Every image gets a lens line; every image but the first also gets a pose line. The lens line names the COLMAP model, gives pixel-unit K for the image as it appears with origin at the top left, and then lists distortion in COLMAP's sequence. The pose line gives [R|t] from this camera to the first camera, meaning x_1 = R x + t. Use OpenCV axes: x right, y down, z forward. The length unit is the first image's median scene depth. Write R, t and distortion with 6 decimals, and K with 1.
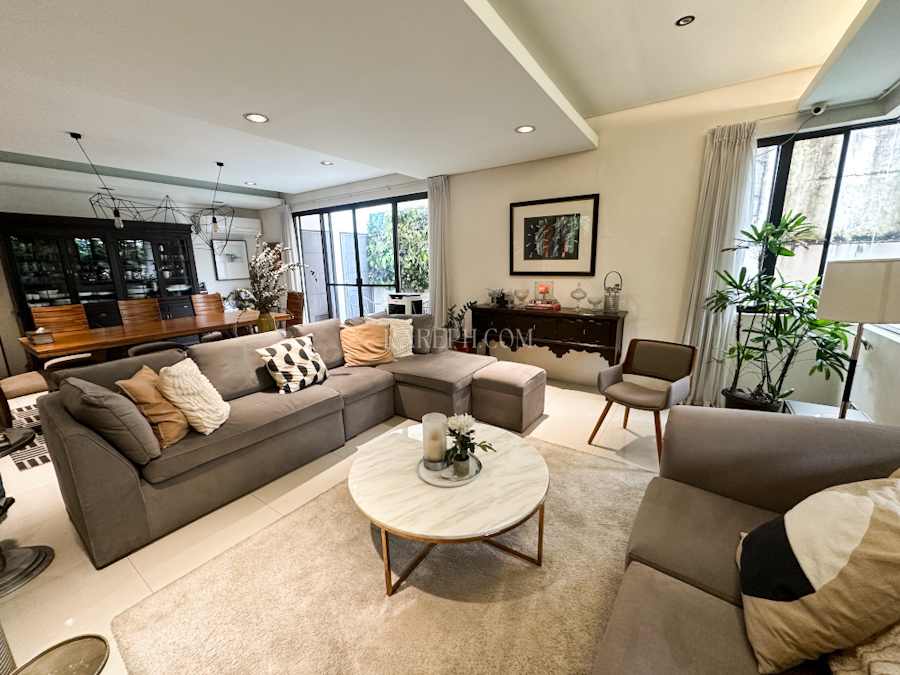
lens RADIAL K [[359.0, 0, 449.4], [0, 359.0, 337.9], [0, 0, 1]] dist [-0.002866, -0.000227]
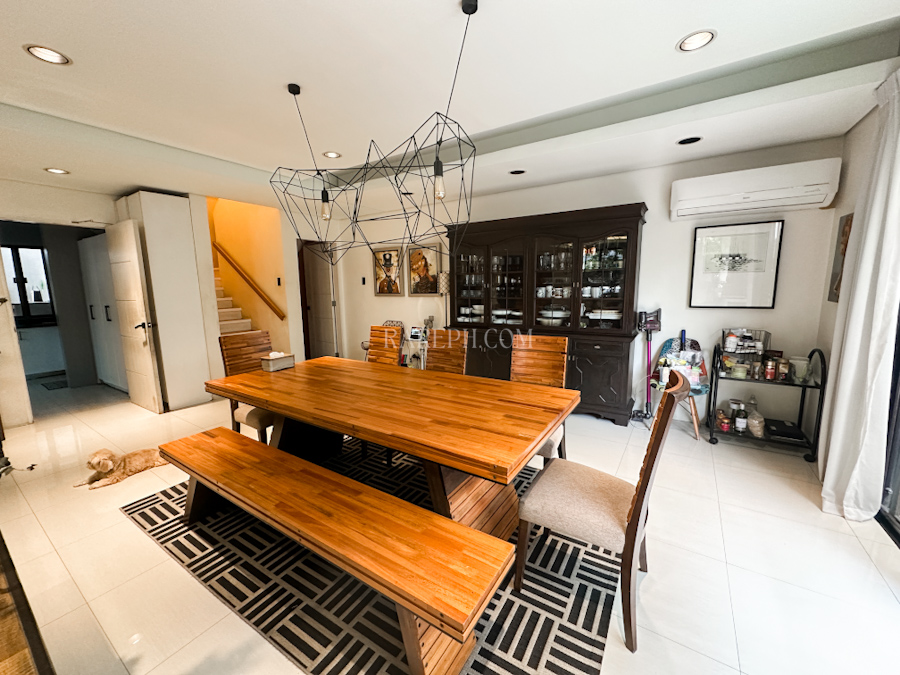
lens RADIAL K [[359.0, 0, 450.7], [0, 359.0, 337.9], [0, 0, 1]] dist [-0.002866, -0.000227]
pose [[0.032286, 0.164827, -0.985794, -0.168429], [-0.199171, 0.967588, 0.155259, -0.143790], [0.979433, 0.191328, 0.064069, 0.713861]]
